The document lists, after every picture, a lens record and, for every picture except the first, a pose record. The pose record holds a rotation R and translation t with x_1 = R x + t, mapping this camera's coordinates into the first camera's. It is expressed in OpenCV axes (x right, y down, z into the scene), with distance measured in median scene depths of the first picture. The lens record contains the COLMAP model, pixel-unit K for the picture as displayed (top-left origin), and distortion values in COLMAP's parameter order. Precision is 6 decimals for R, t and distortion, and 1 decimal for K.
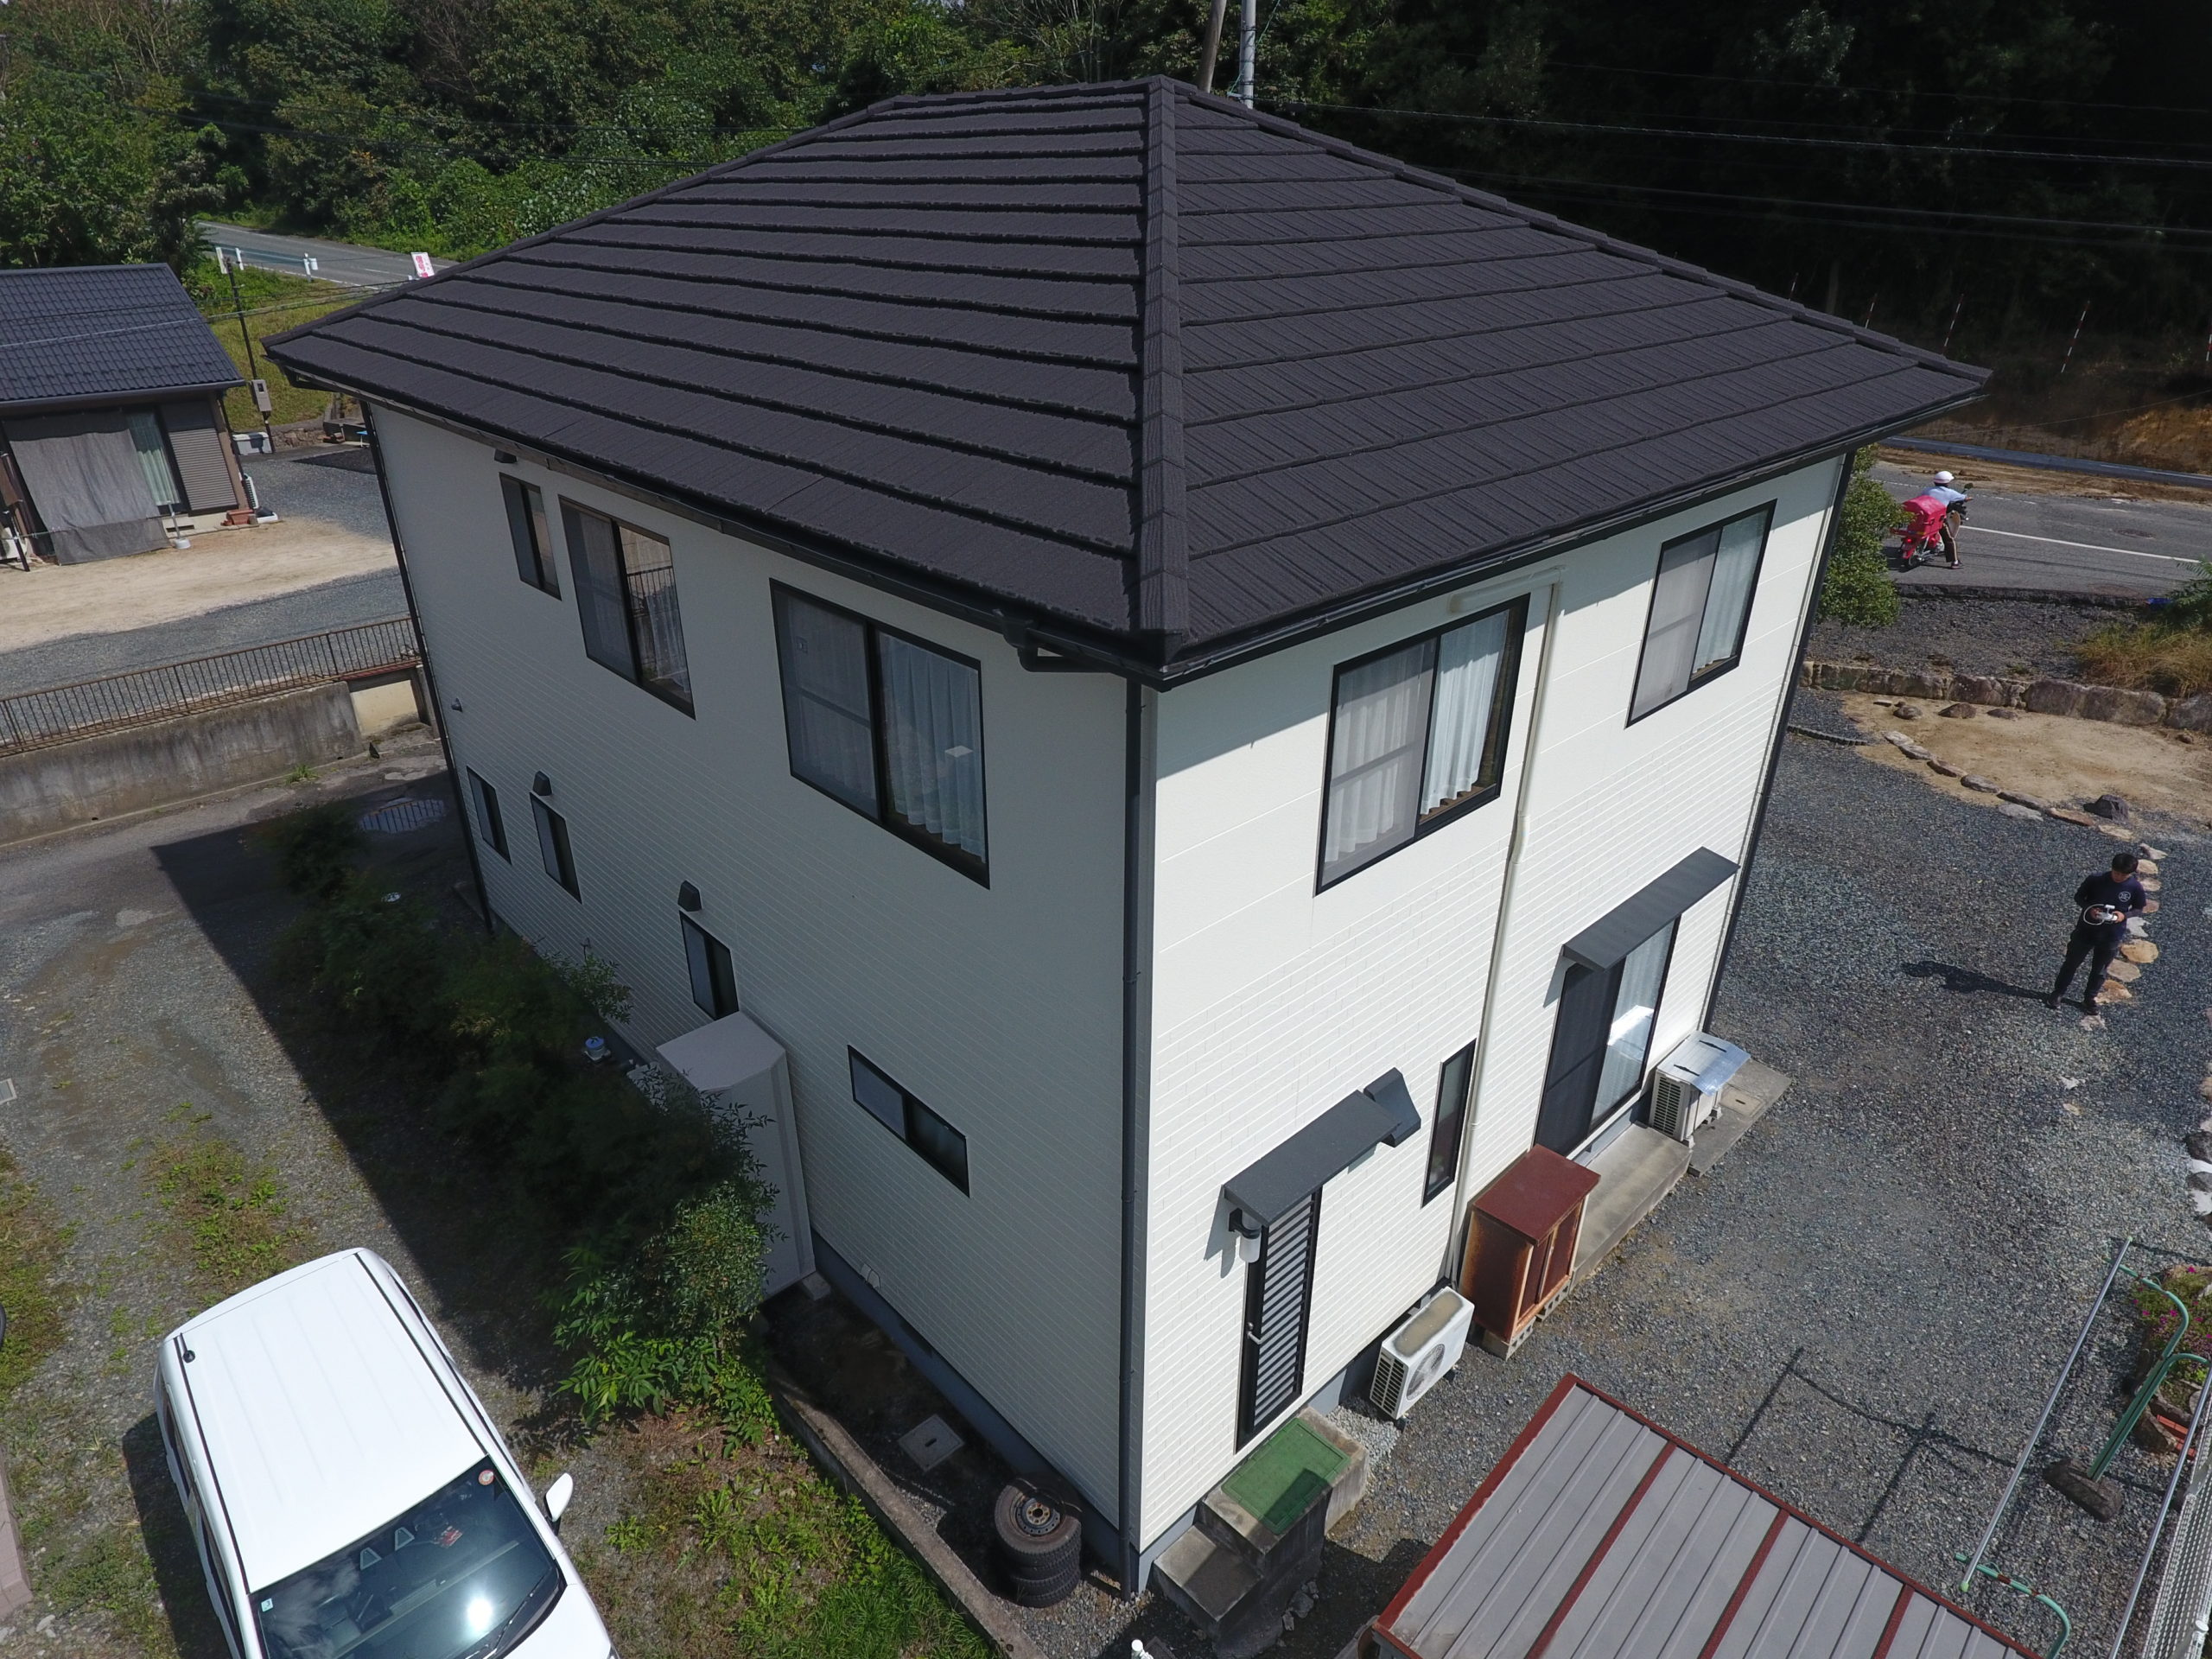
lens RADIAL K [[1297.0, 0, 1098.2], [0, 1297.0, 819.6], [0, 0, 1]] dist [-0.004277, -0.001261]
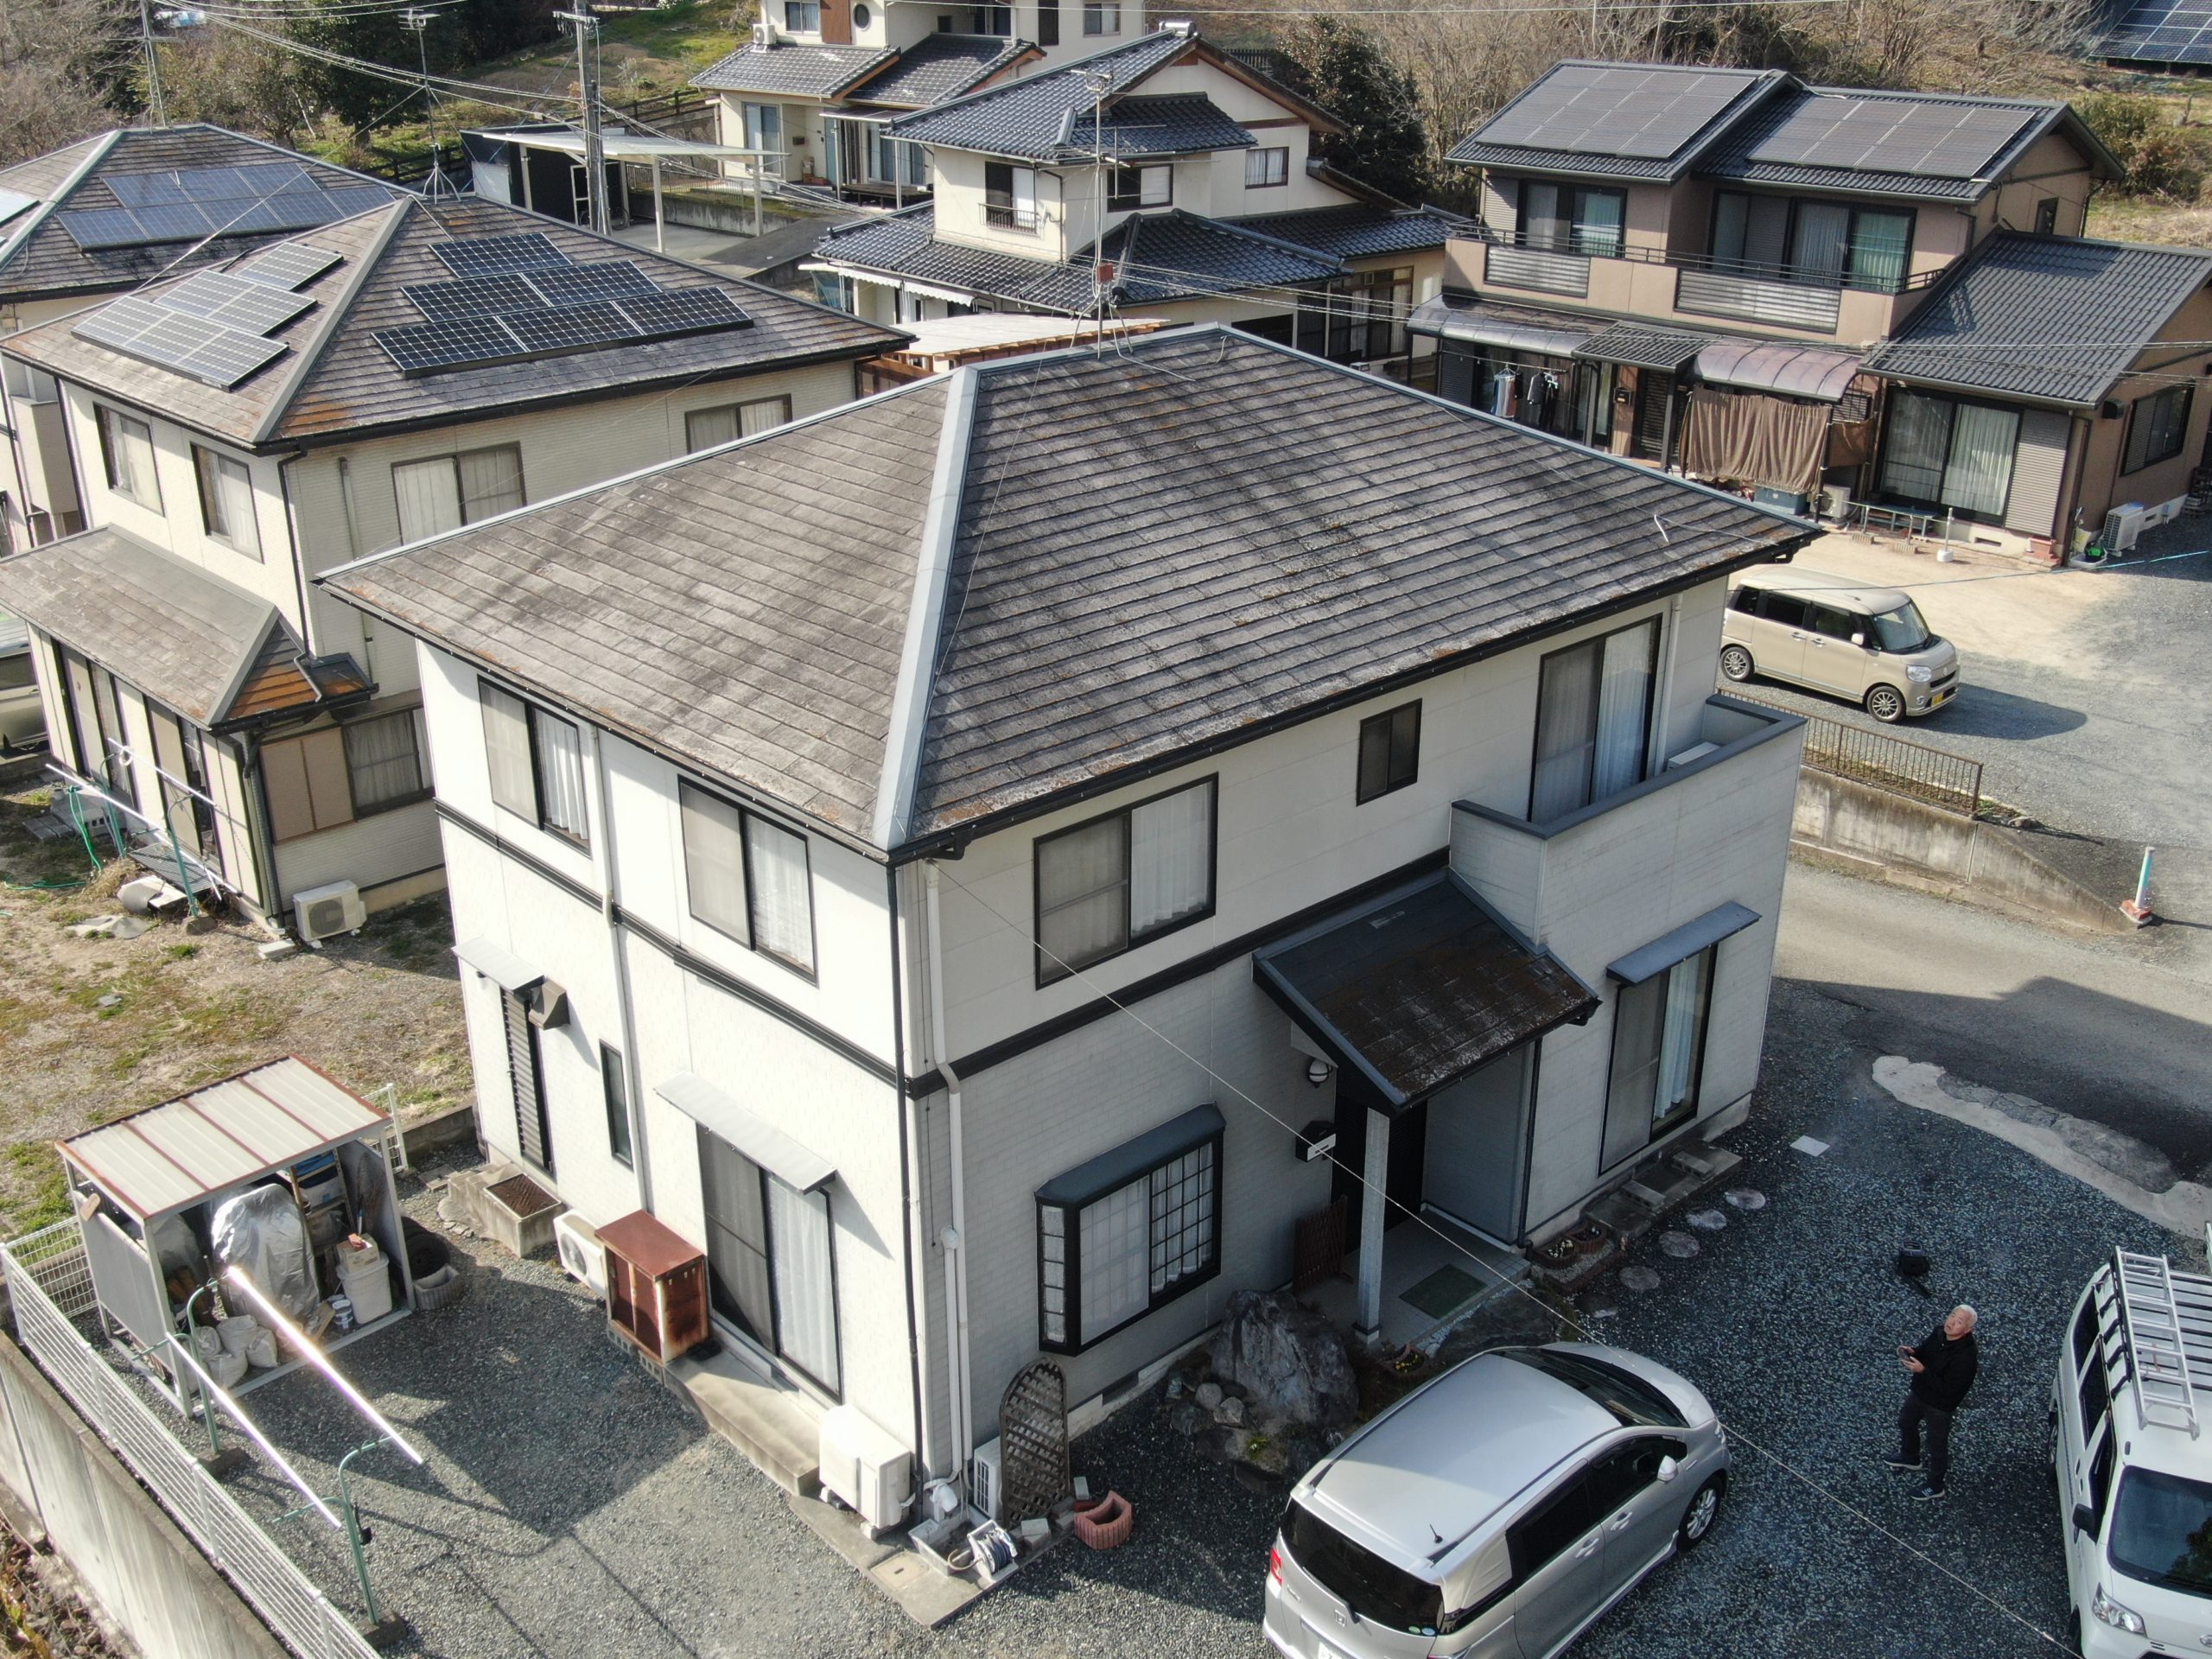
lens RADIAL K [[2160.4, 0, 1101.3], [0, 2160.4, 834.2], [0, 0, 1]] dist [-0.012273, 0.000000]
pose [[0.000491, 0.397524, -0.917592, 2.195492], [-0.444916, 0.821856, 0.355811, -1.004934], [0.895572, 0.408077, 0.177268, 0.960513]]
